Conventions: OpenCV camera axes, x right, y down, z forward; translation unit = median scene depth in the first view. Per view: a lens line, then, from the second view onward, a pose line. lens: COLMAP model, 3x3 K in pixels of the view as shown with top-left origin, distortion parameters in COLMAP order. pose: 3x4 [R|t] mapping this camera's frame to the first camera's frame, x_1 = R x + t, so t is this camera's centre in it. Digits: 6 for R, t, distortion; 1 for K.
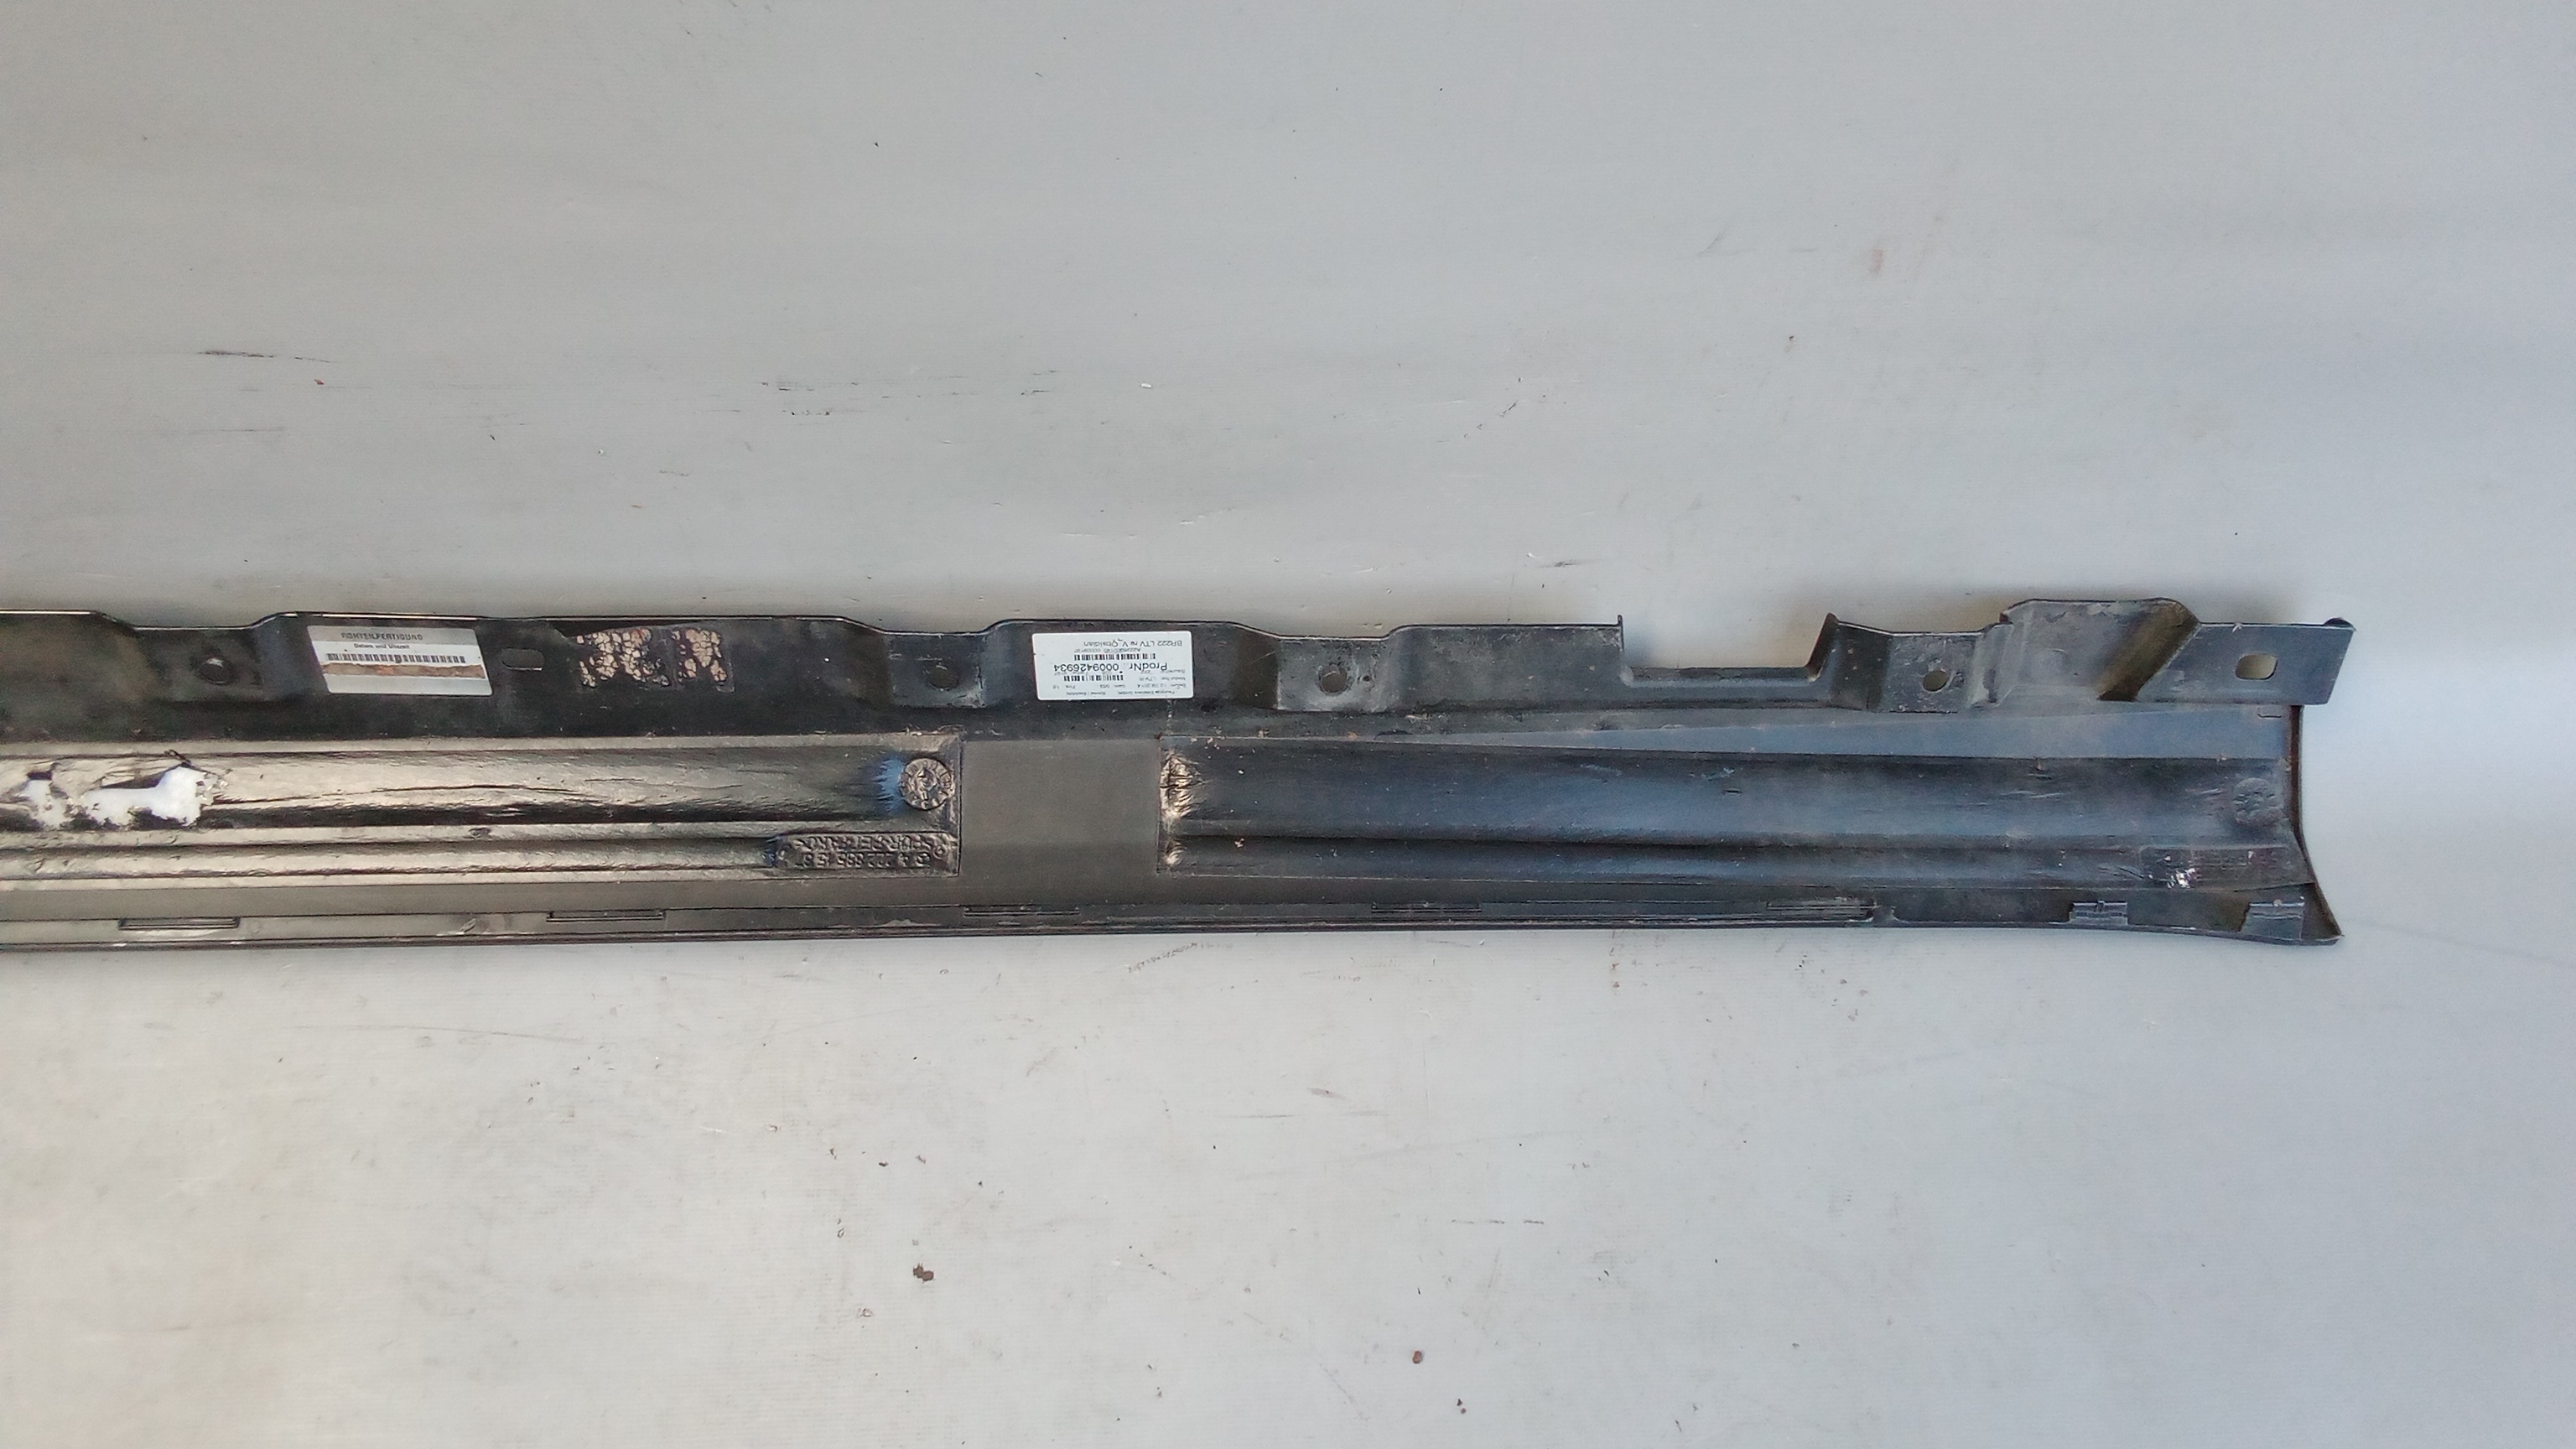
lens RADIAL K [[2003.0, 0, 1326.7], [0, 2003.0, 701.6], [0, 0, 1]] dist [0.043811, -0.074580]
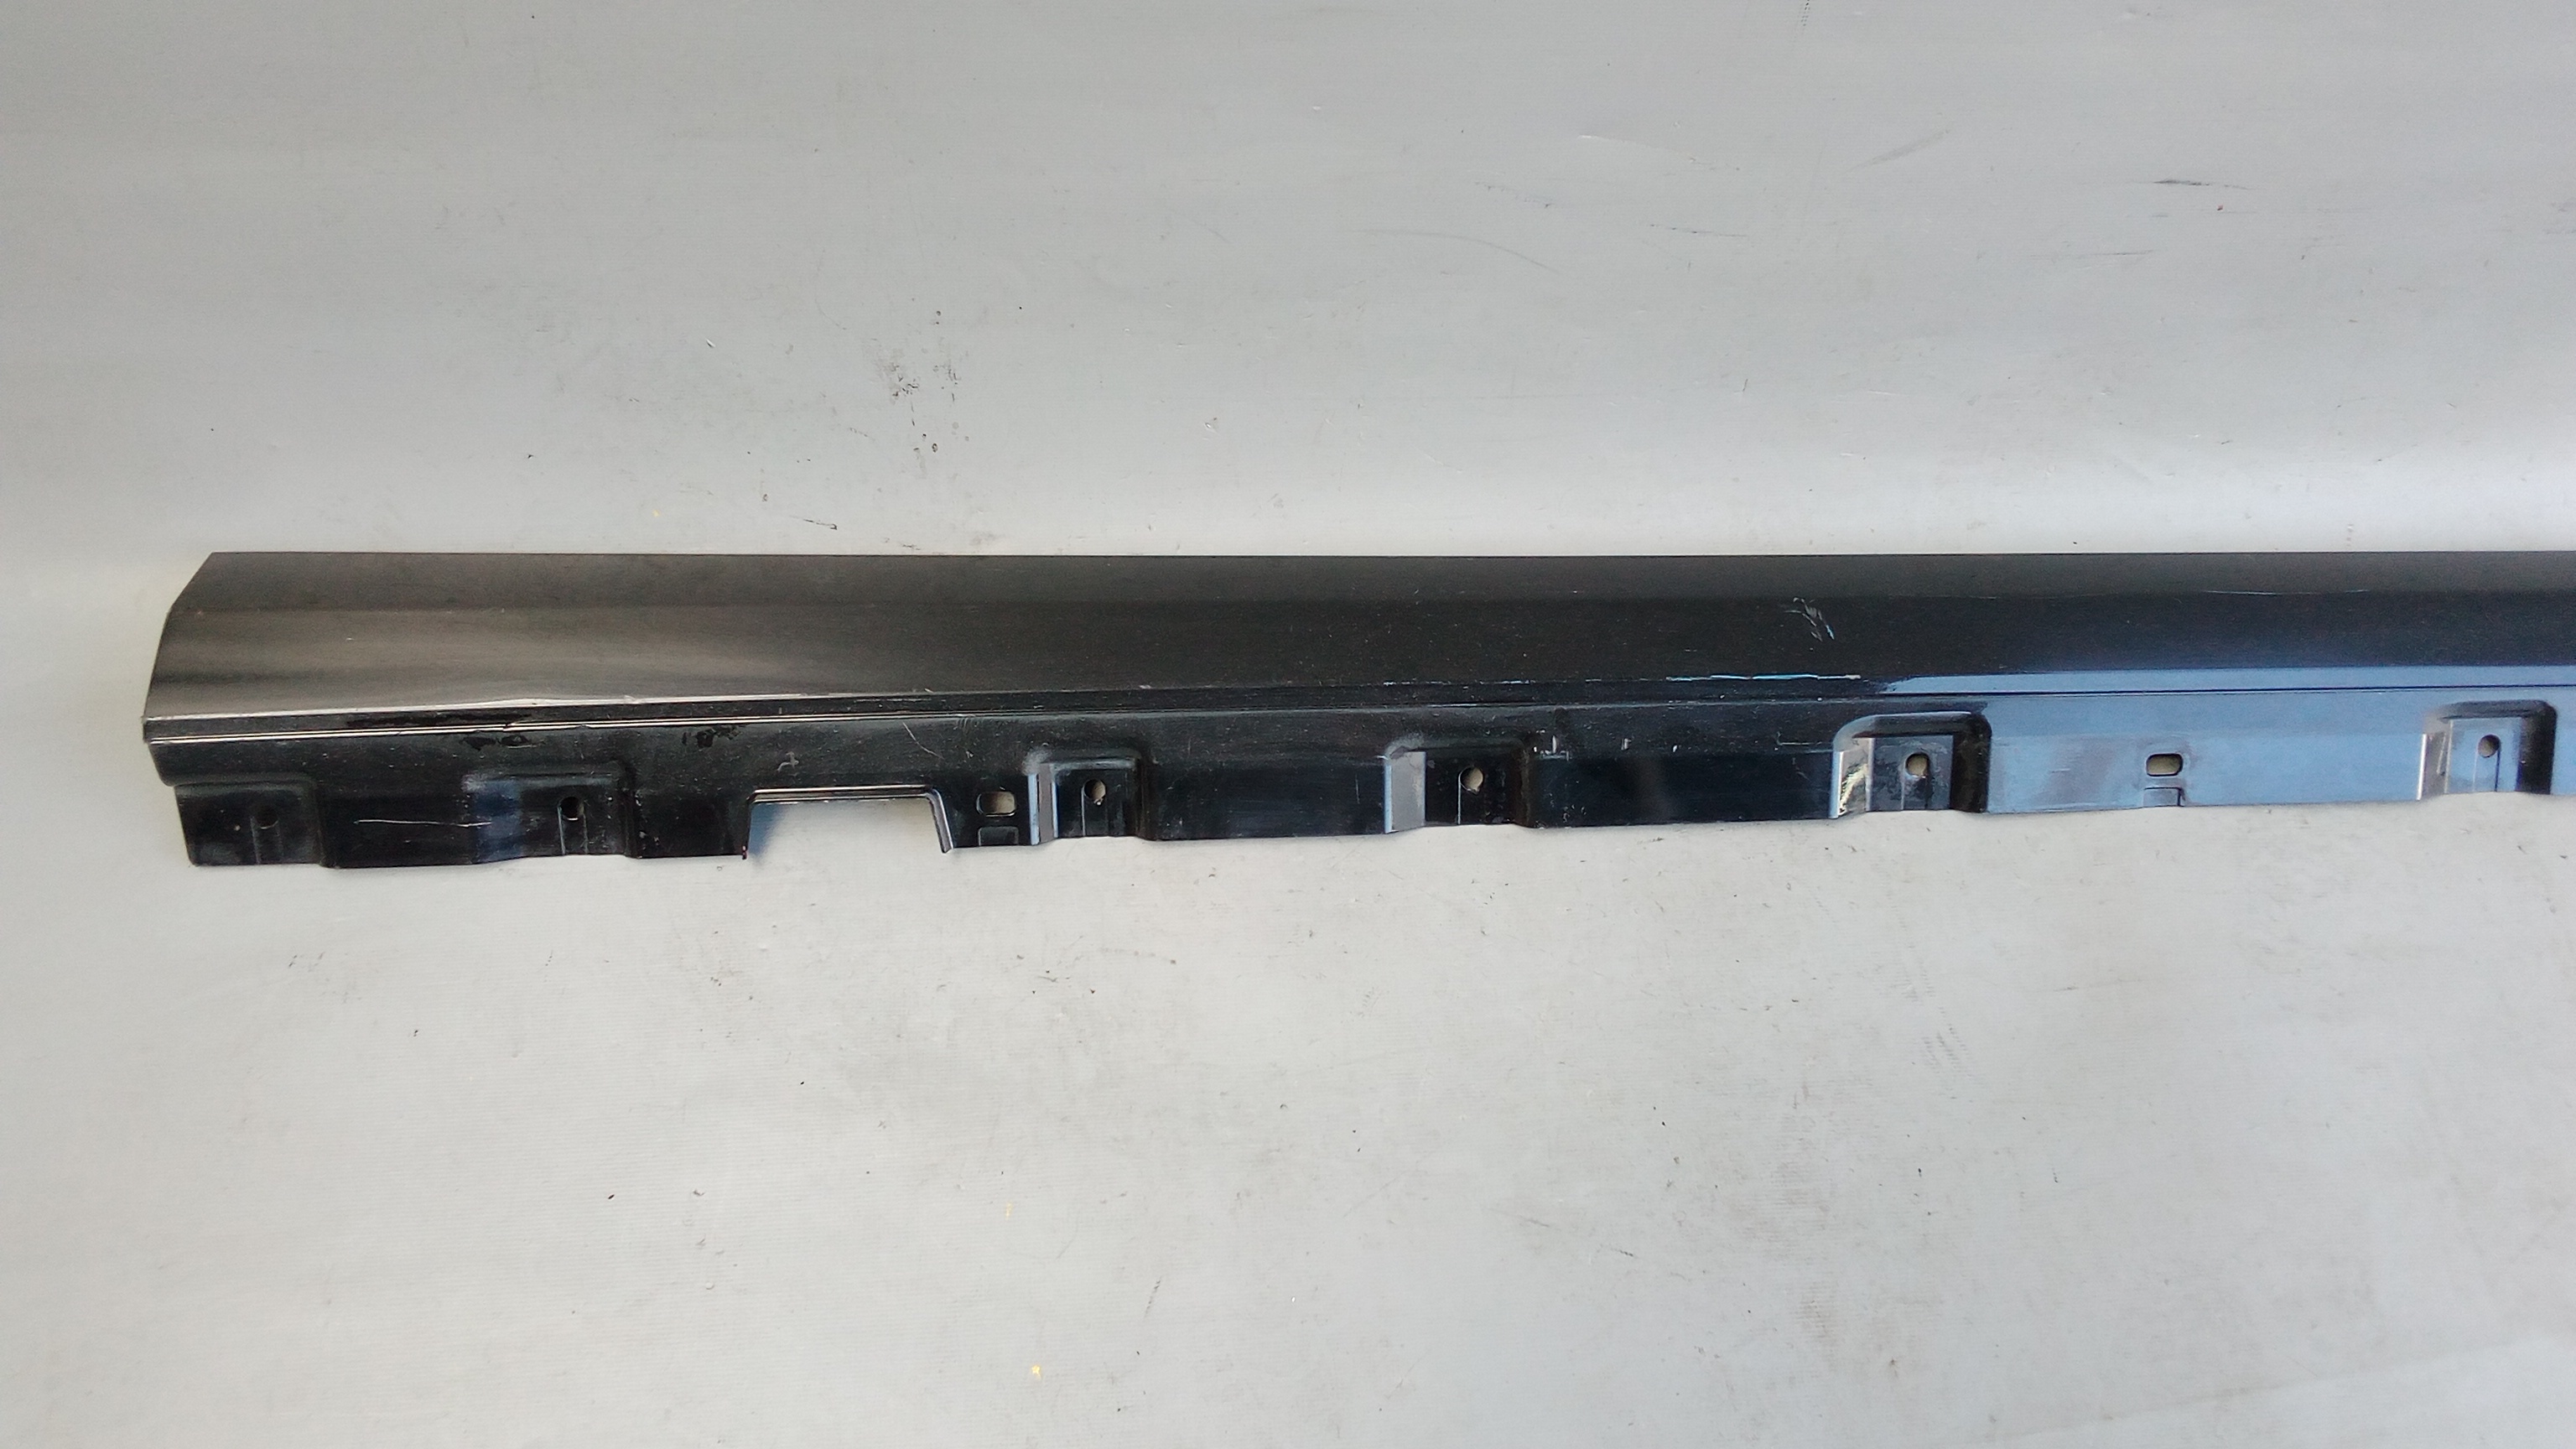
lens RADIAL K [[2003.0, 0, 1326.7], [0, 2003.0, 701.6], [0, 0, 1]] dist [0.043811, -0.074580]
pose [[0.999557, -0.024548, 0.016815, -0.969522], [0.025125, 0.999072, -0.034984, 0.158075], [-0.015941, 0.035391, 0.999246, -0.202804]]
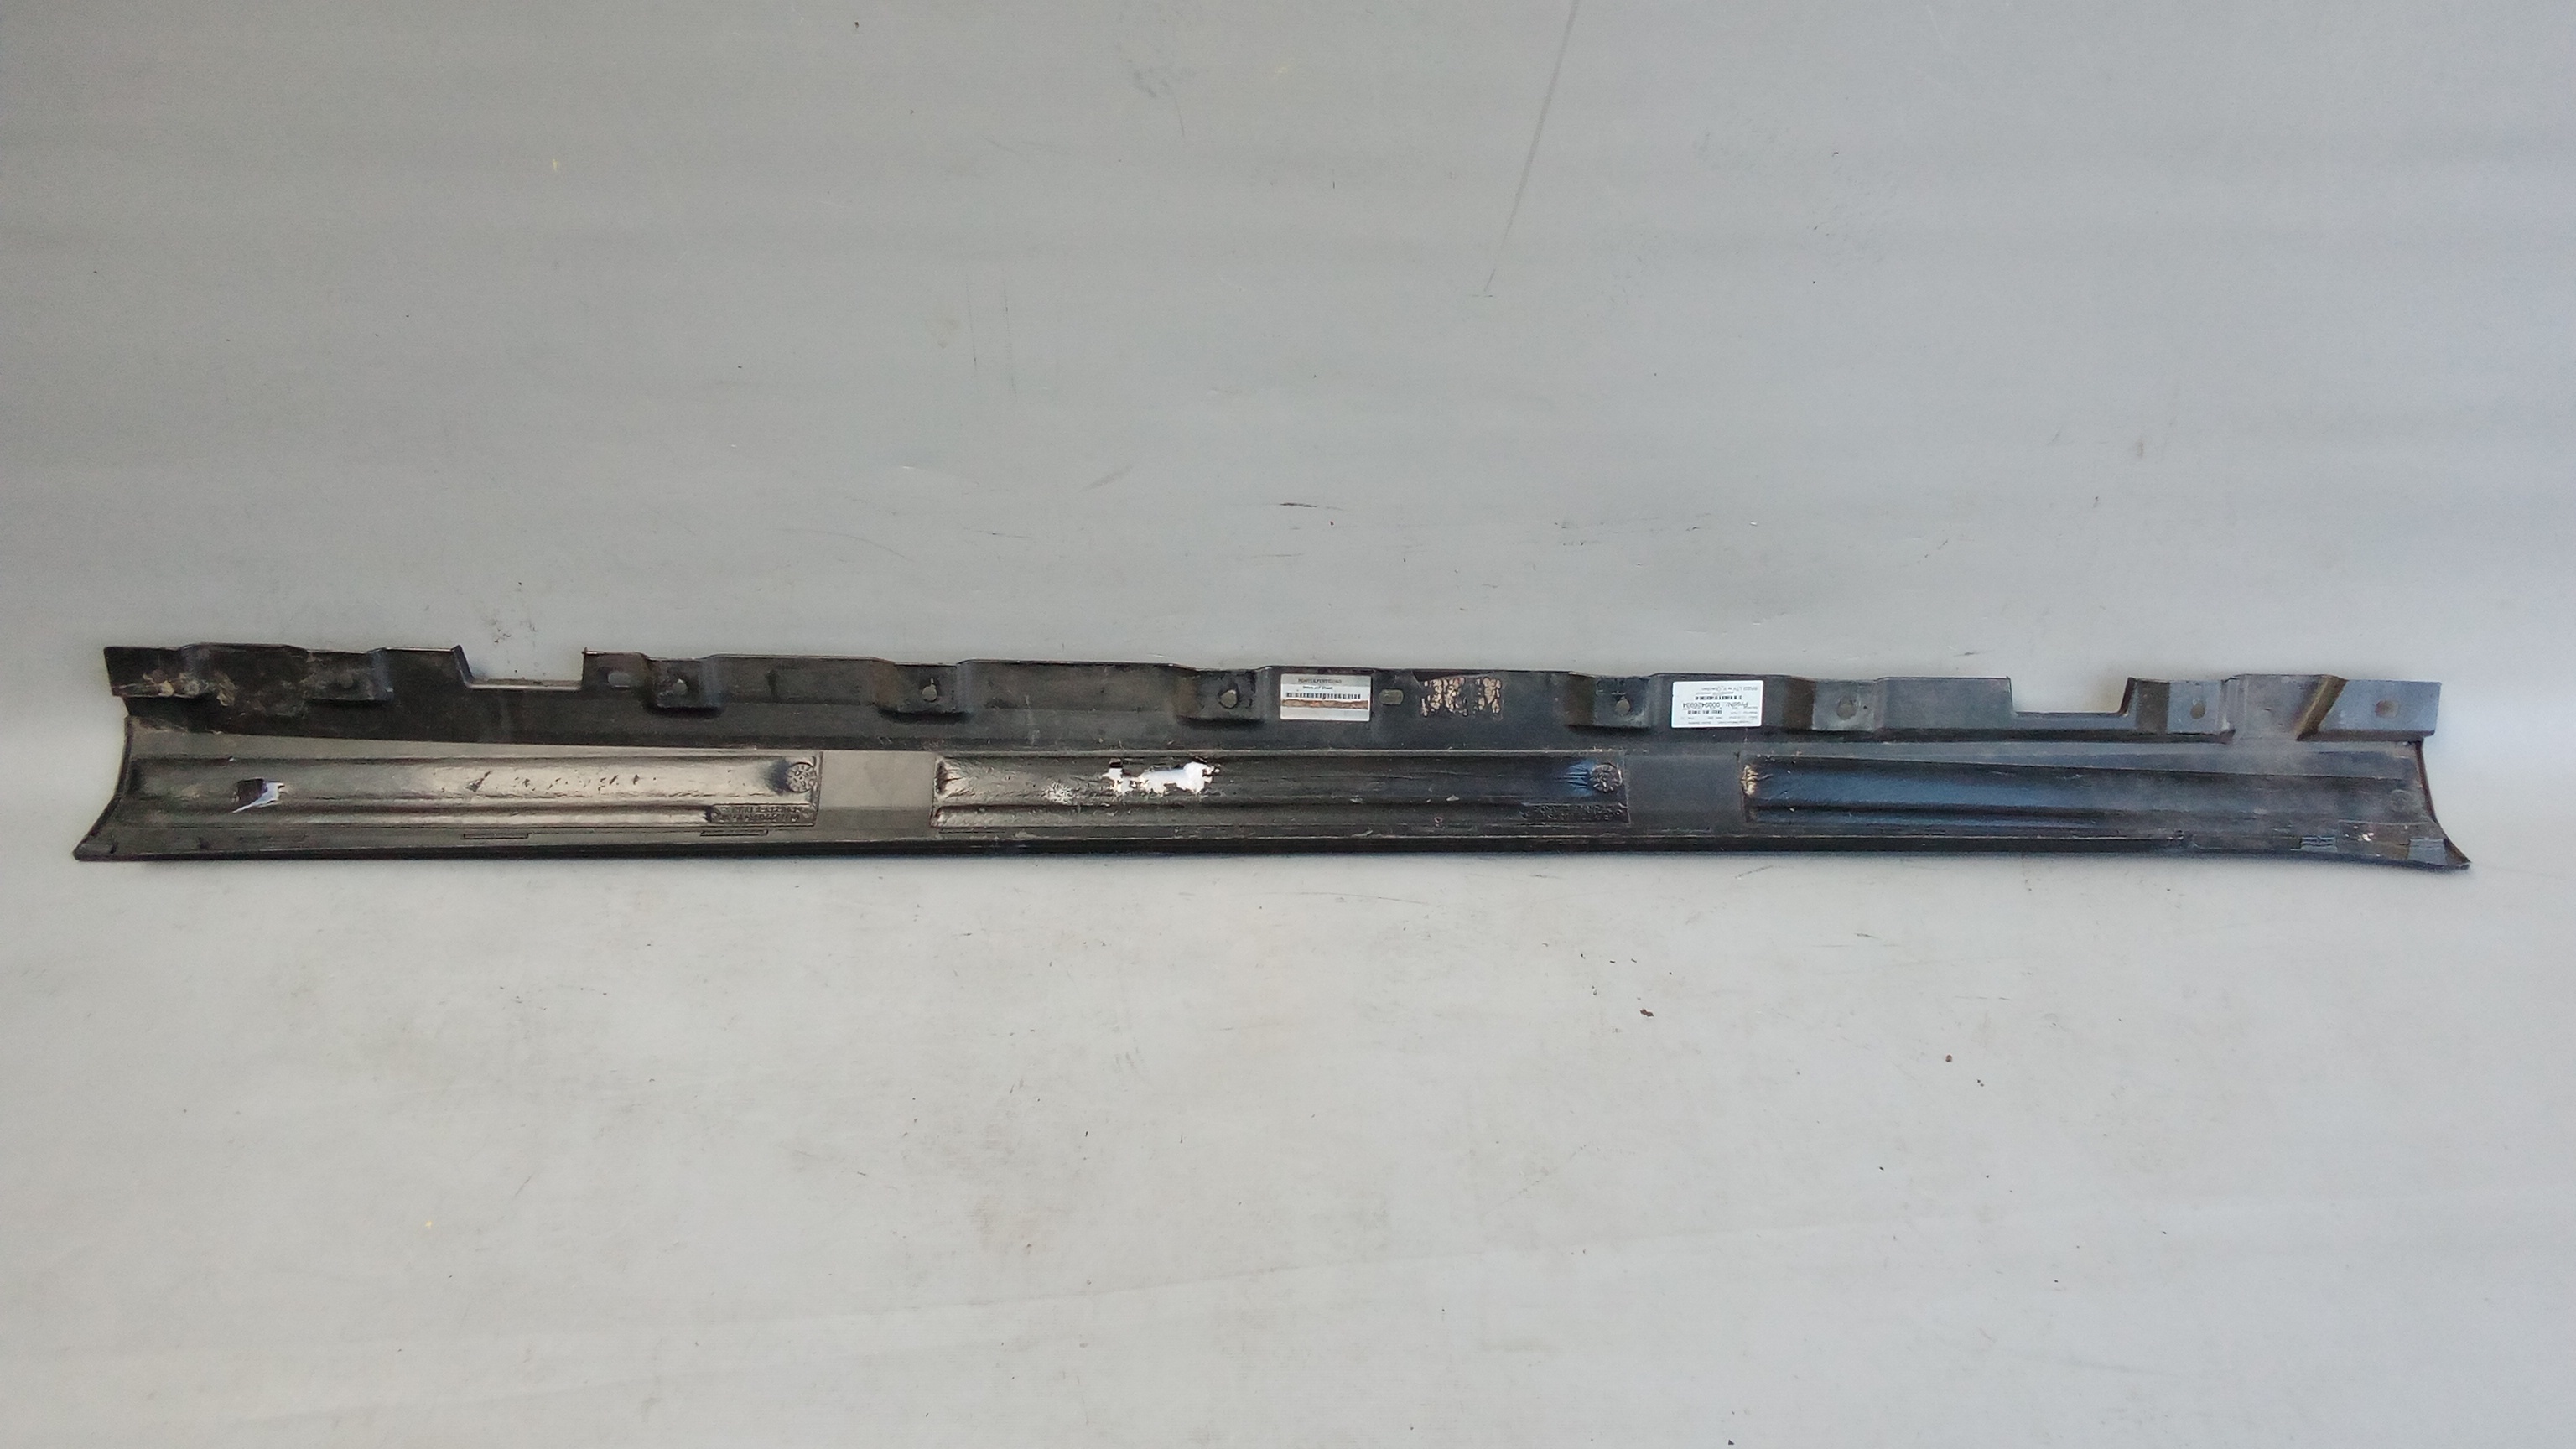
lens RADIAL K [[2036.3, 0, 1333.6], [0, 2036.3, 687.4], [0, 0, 1]] dist [0.047352, -0.067372]
pose [[0.999095, -0.013904, -0.040191, -0.378657], [-0.002034, 0.928344, -0.371717, 0.647129], [0.042479, 0.371463, 0.927476, -0.689646]]
